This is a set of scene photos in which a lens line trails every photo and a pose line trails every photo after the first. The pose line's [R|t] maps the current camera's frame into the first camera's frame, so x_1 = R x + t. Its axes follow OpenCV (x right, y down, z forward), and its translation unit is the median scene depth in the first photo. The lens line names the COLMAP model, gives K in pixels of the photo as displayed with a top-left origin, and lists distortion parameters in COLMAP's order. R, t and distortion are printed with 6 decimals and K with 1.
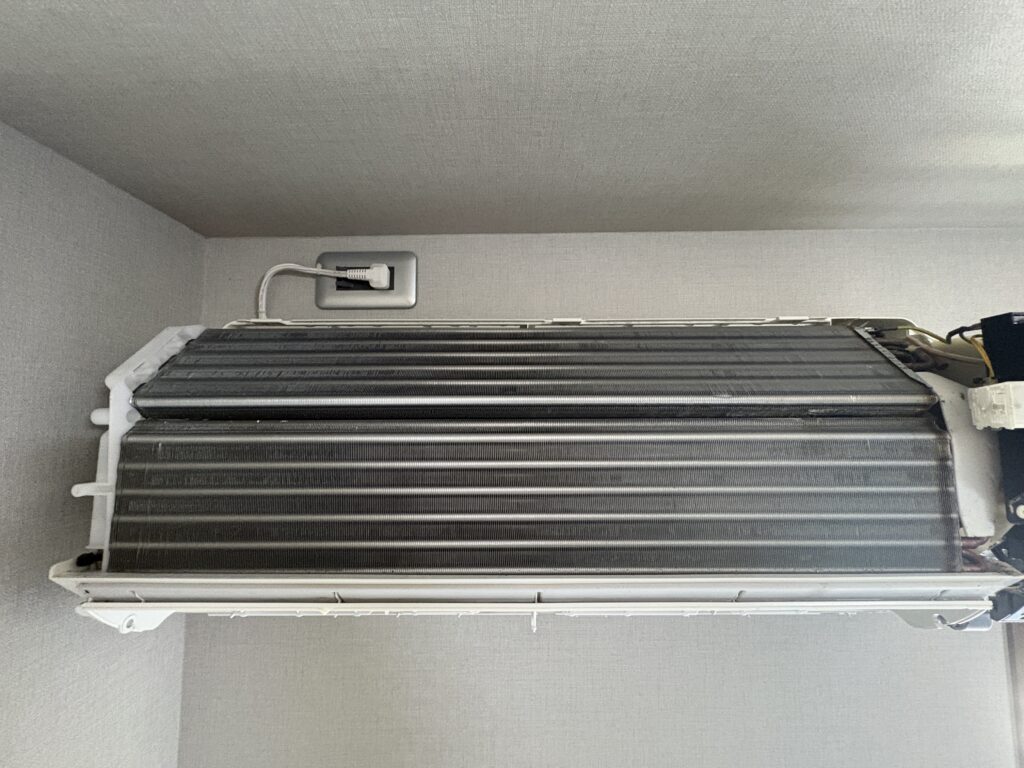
lens RADIAL K [[413.3, 0, 512.0], [0, 413.3, 384.0], [0, 0, 1]] dist [0.009969, 0.000084]
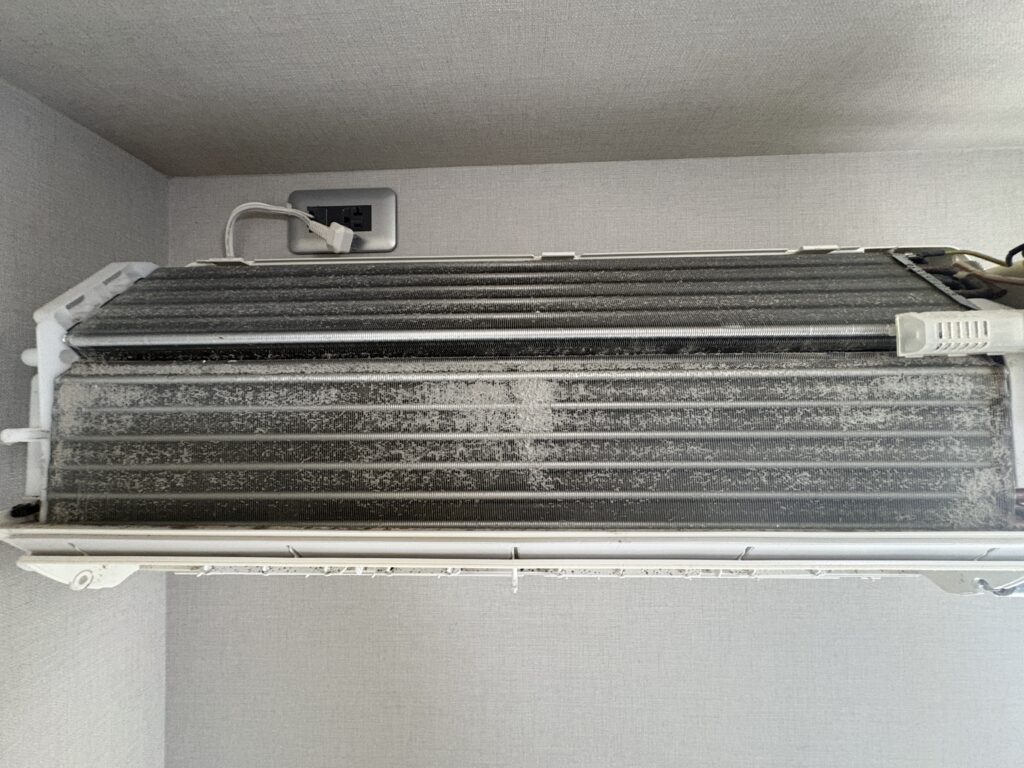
lens RADIAL K [[413.3, 0, 512.0], [0, 413.3, 384.0], [0, 0, 1]] dist [0.009969, 0.000084]
pose [[0.999463, -0.005940, -0.032234, 0.067619], [0.007642, 0.998570, 0.052906, 0.082982], [0.031874, -0.053124, 0.998079, 0.106478]]
